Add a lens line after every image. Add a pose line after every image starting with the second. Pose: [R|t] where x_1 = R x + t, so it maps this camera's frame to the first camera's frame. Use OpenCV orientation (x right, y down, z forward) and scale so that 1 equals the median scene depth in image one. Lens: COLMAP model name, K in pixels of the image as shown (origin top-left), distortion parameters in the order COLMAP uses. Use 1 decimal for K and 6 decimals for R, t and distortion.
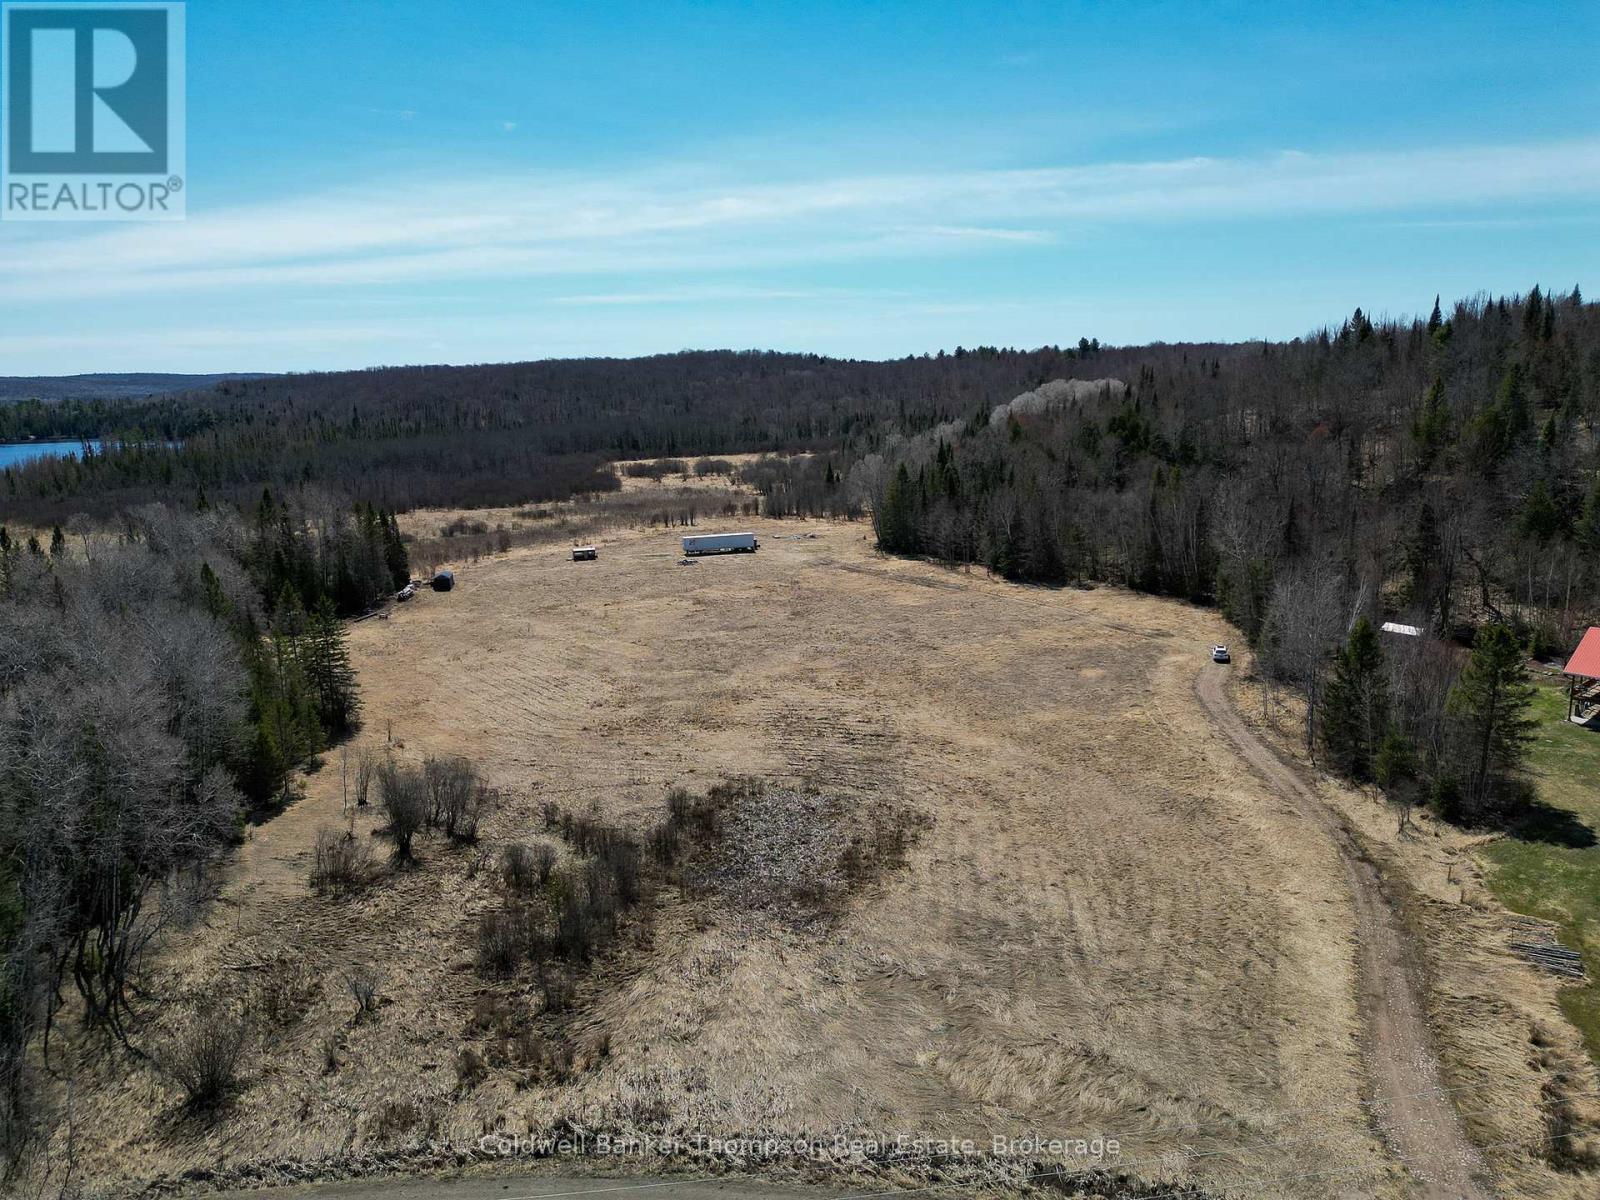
lens RADIAL K [[1123.1, 0, 806.6], [0, 1123.1, 599.7], [0, 0, 1]] dist [0.089343, -0.092106]
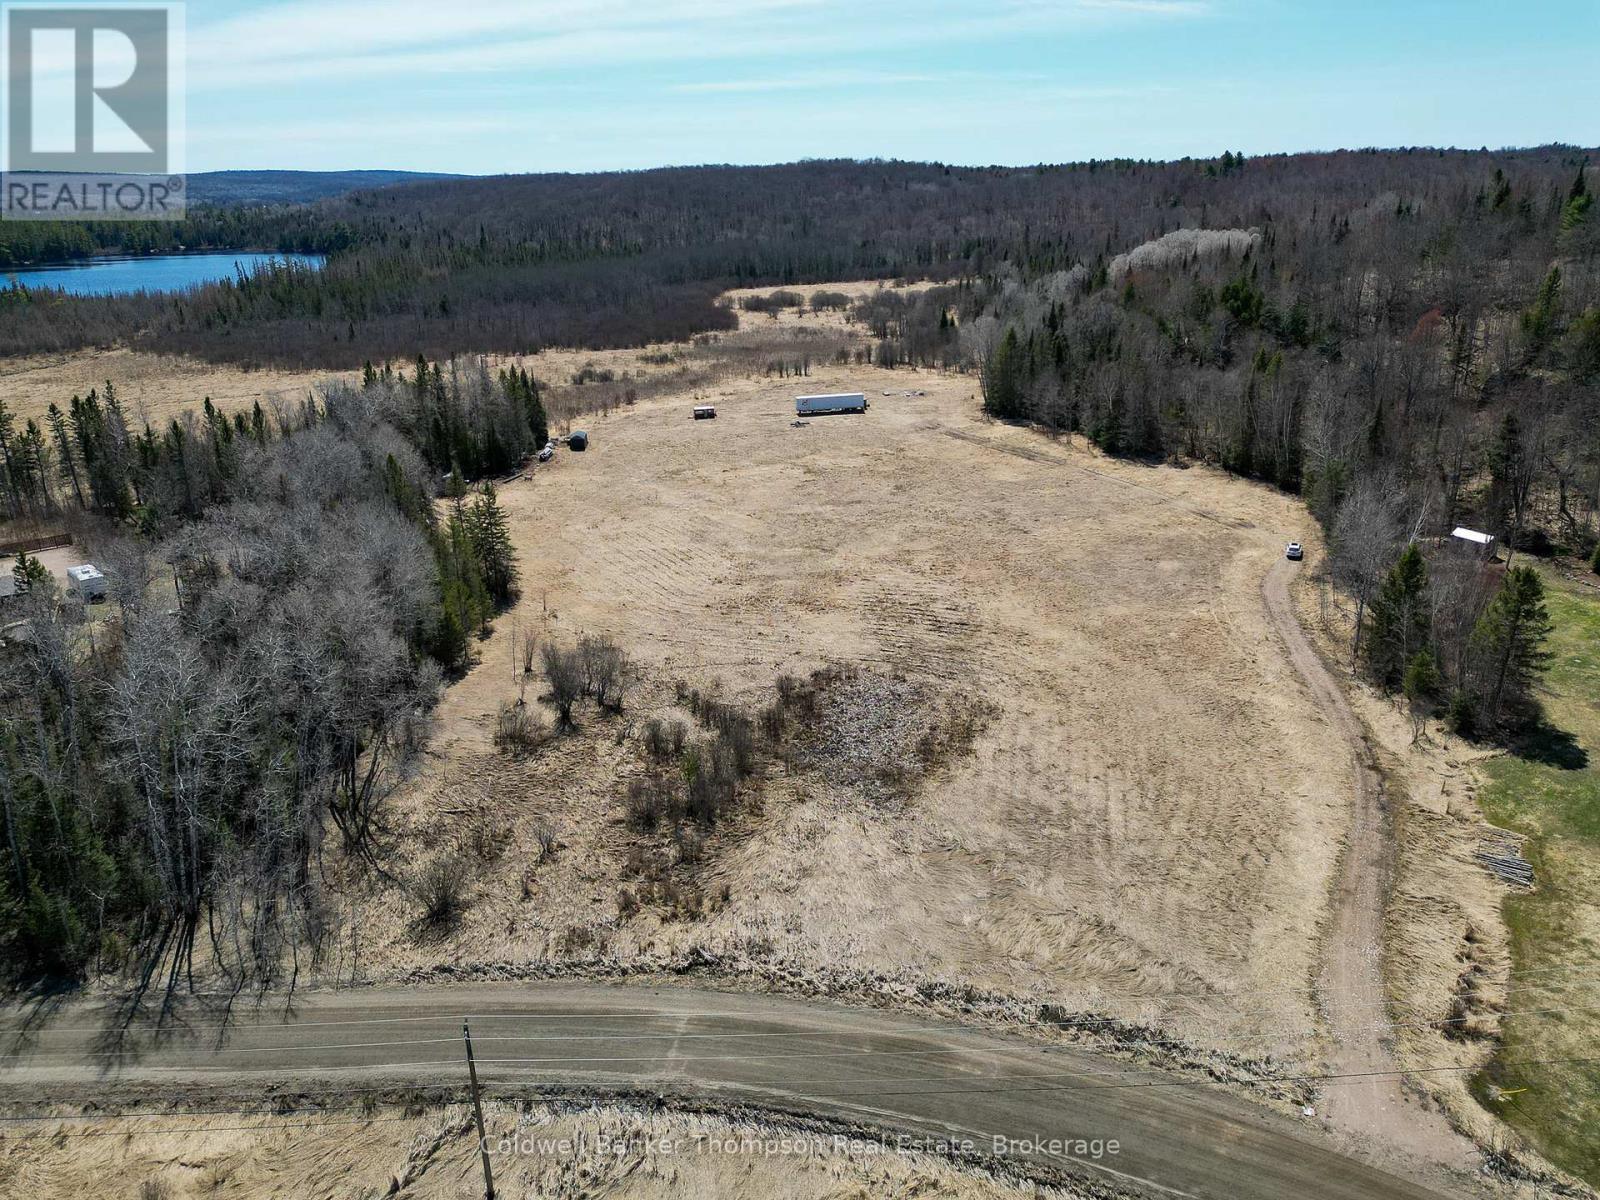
lens RADIAL K [[1130.6, 0, 806.8], [0, 1130.6, 575.9], [0, 0, 1]] dist [0.080091, -0.075009]
pose [[0.994602, 0.033942, -0.098060, 0.012137], [-0.019350, 0.989081, 0.146094, -0.061767], [0.101948, -0.143408, 0.984399, -0.087645]]
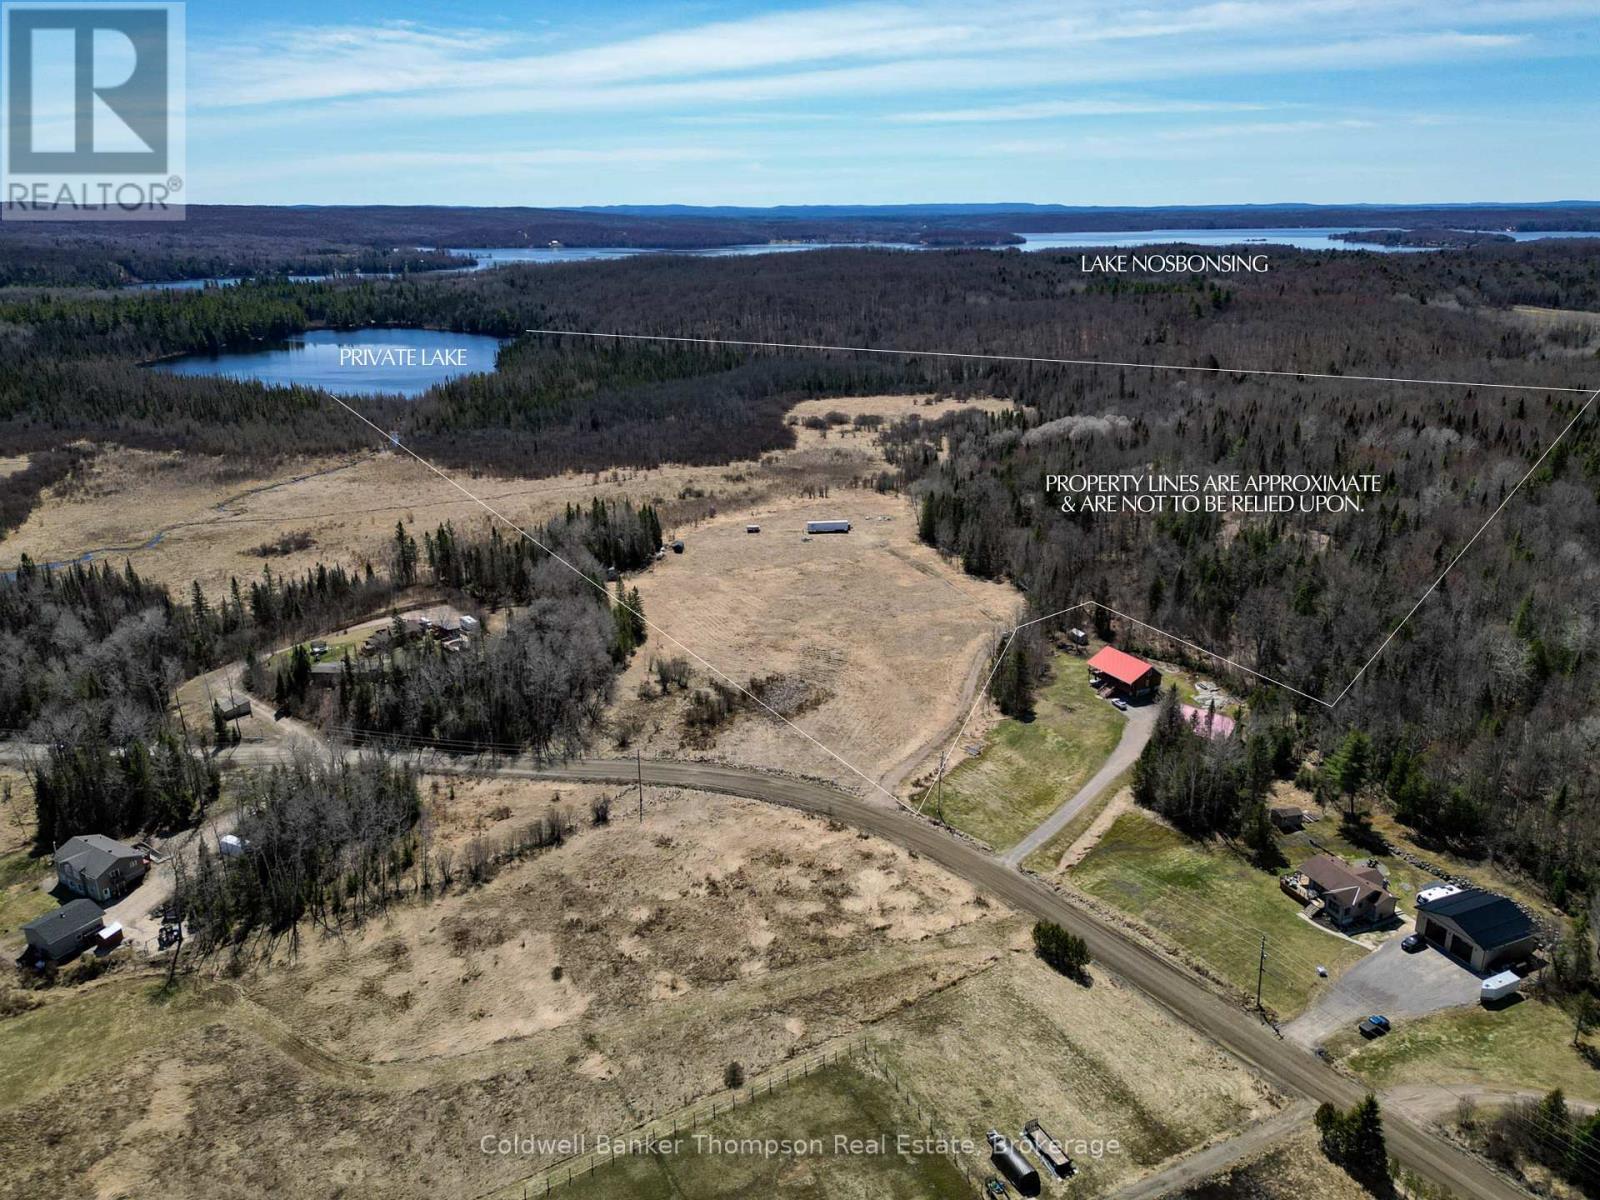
lens RADIAL K [[1128.8, 0, 805.2], [0, 1128.8, 602.7], [0, 0, 1]] dist [0.106348, -0.123039]
pose [[0.979151, 0.080865, -0.186343, 0.310052], [-0.053718, 0.987768, 0.146387, -0.259411], [0.195901, -0.133325, 0.971518, -1.015428]]
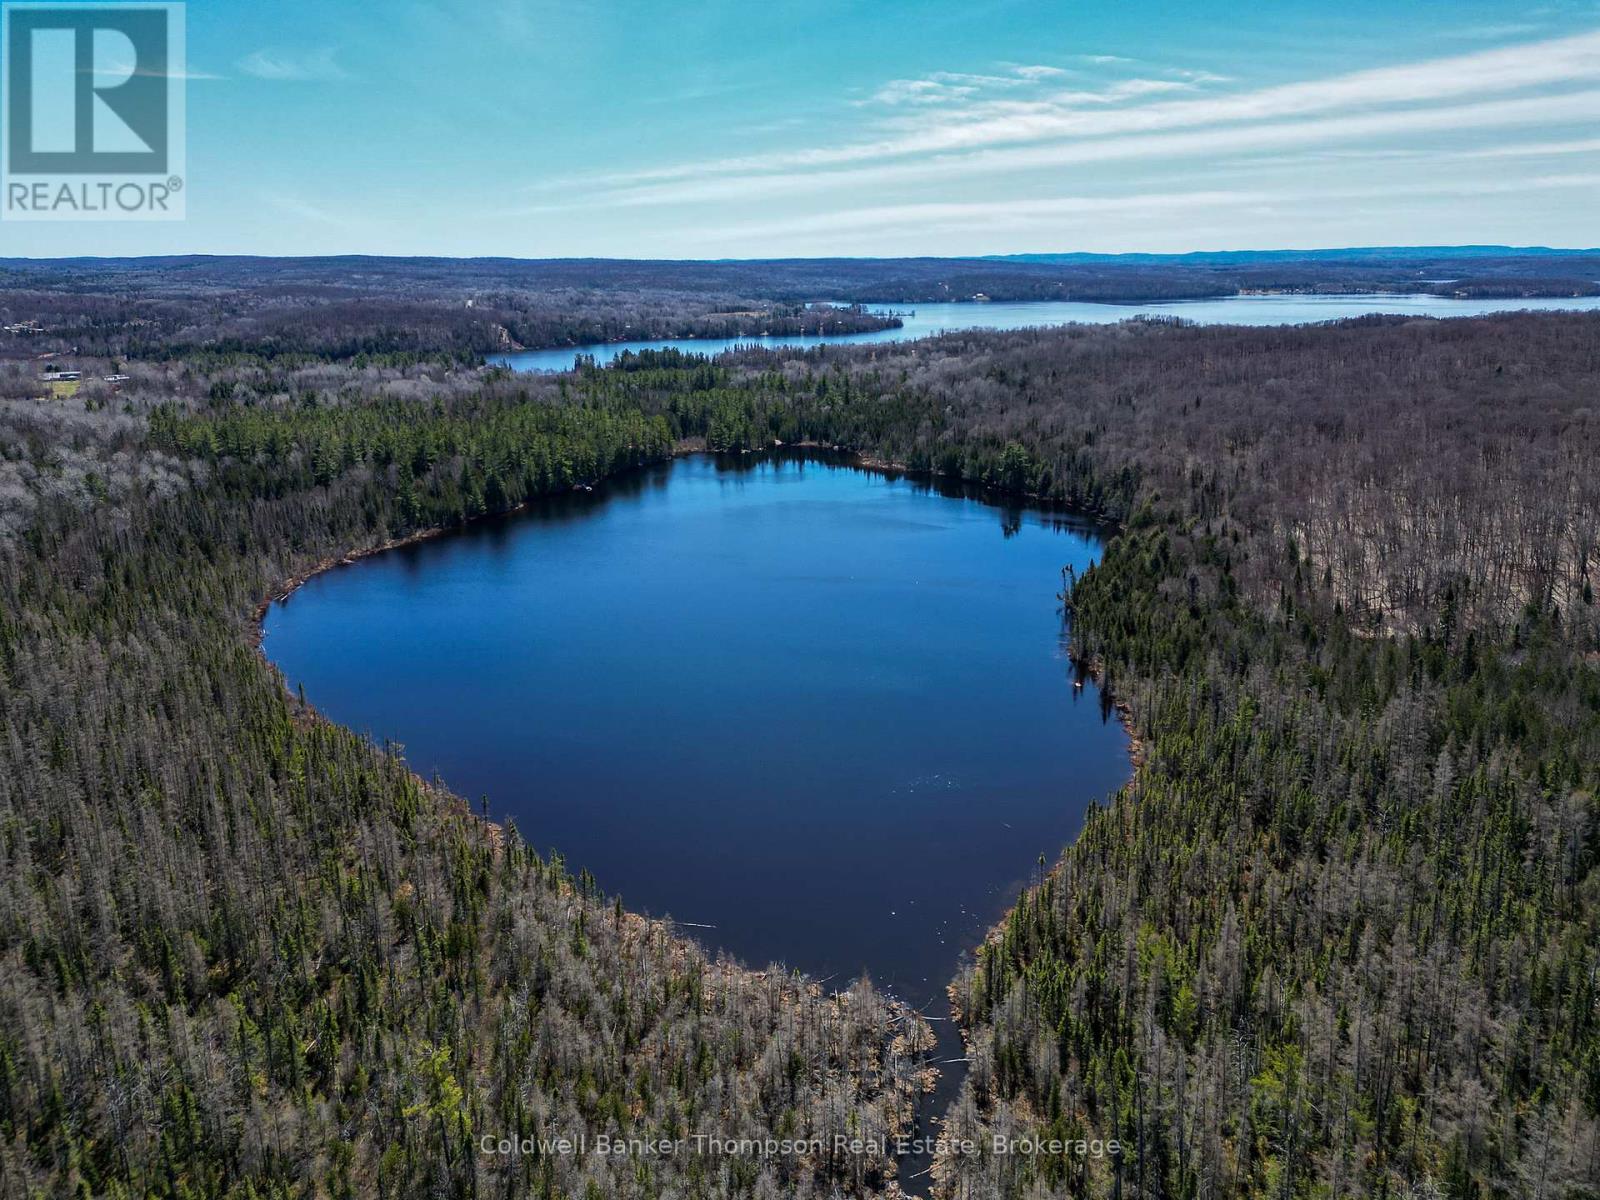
lens RADIAL K [[1154.0, 0, 799.9], [0, 1154.0, 531.1], [0, 0, 1]] dist [0.082404, -0.081671]
pose [[0.861103, 0.127509, -0.492181, -1.545037], [-0.105831, 0.991790, 0.071783, -0.782695], [0.497294, -0.009725, 0.867528, 1.898431]]
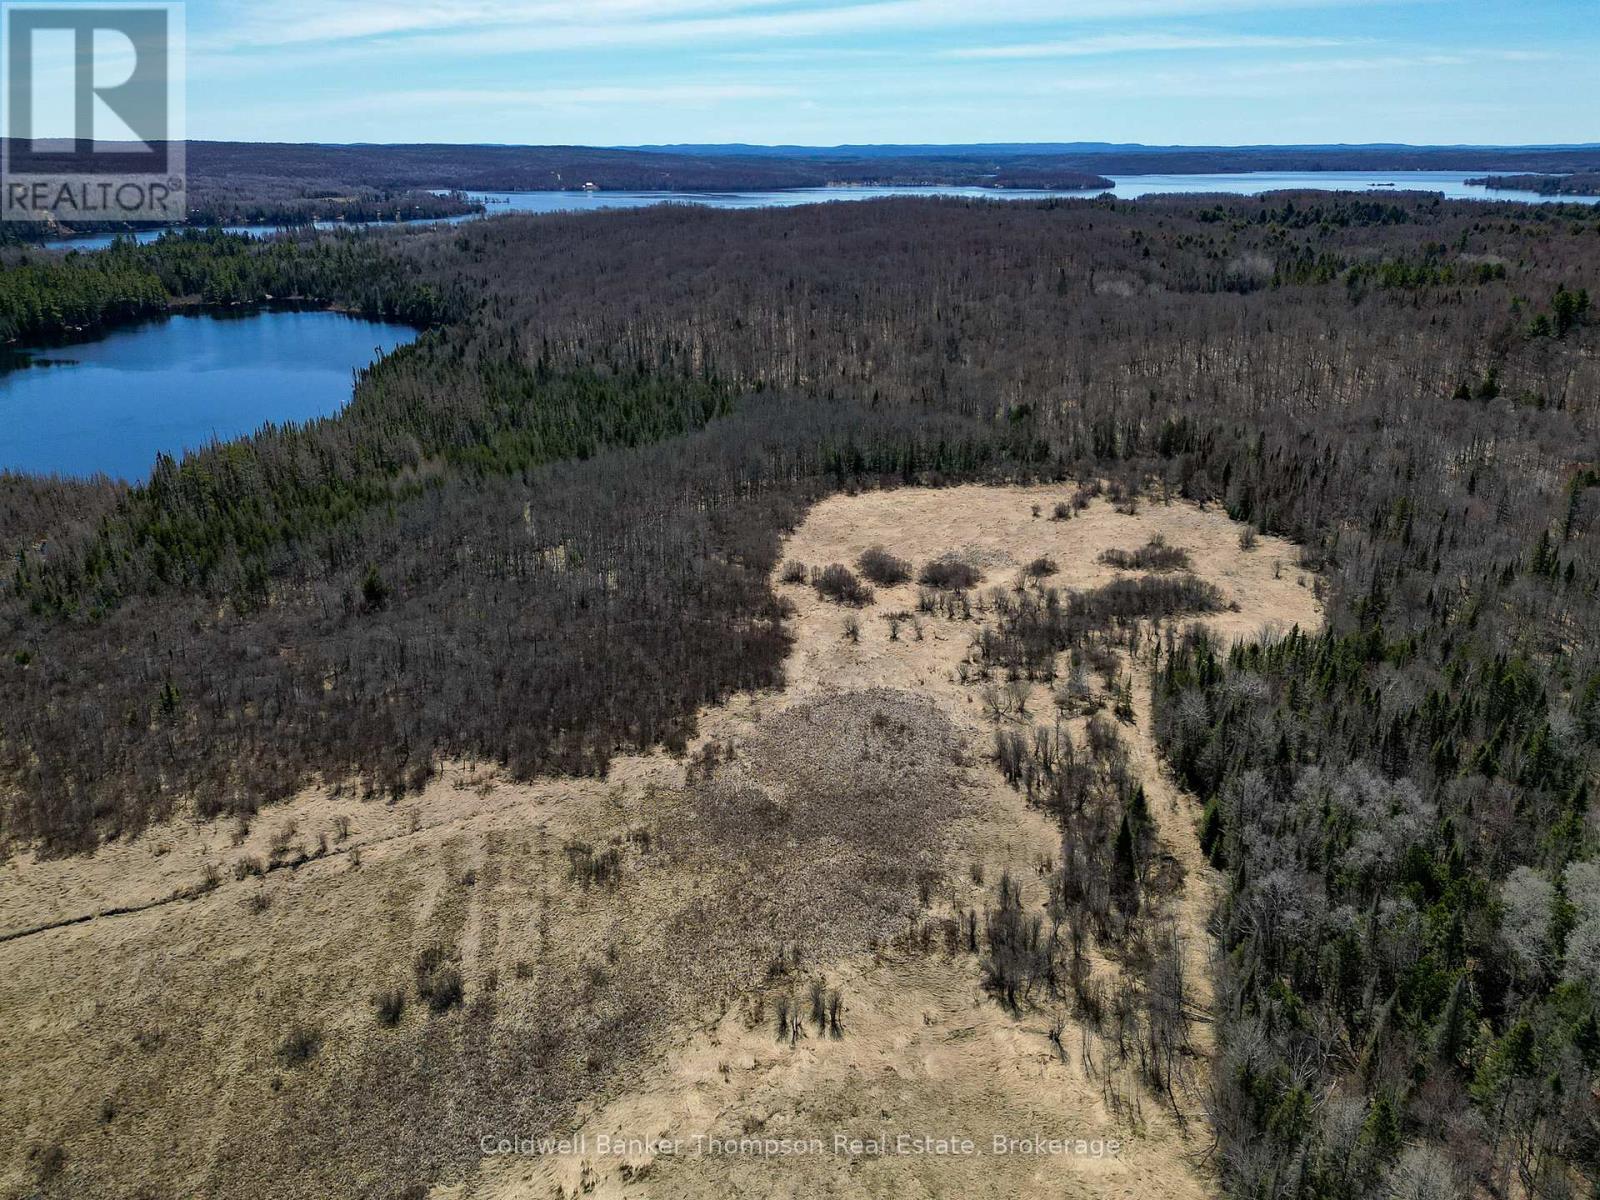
lens RADIAL K [[1145.2, 0, 803.6], [0, 1145.2, 568.6], [0, 0, 1]] dist [0.096905, -0.104071]
pose [[0.966717, 0.104954, -0.233331, -0.022269], [-0.067006, 0.984015, 0.165000, -0.615159], [0.246919, -0.143874, 0.958296, 0.882419]]
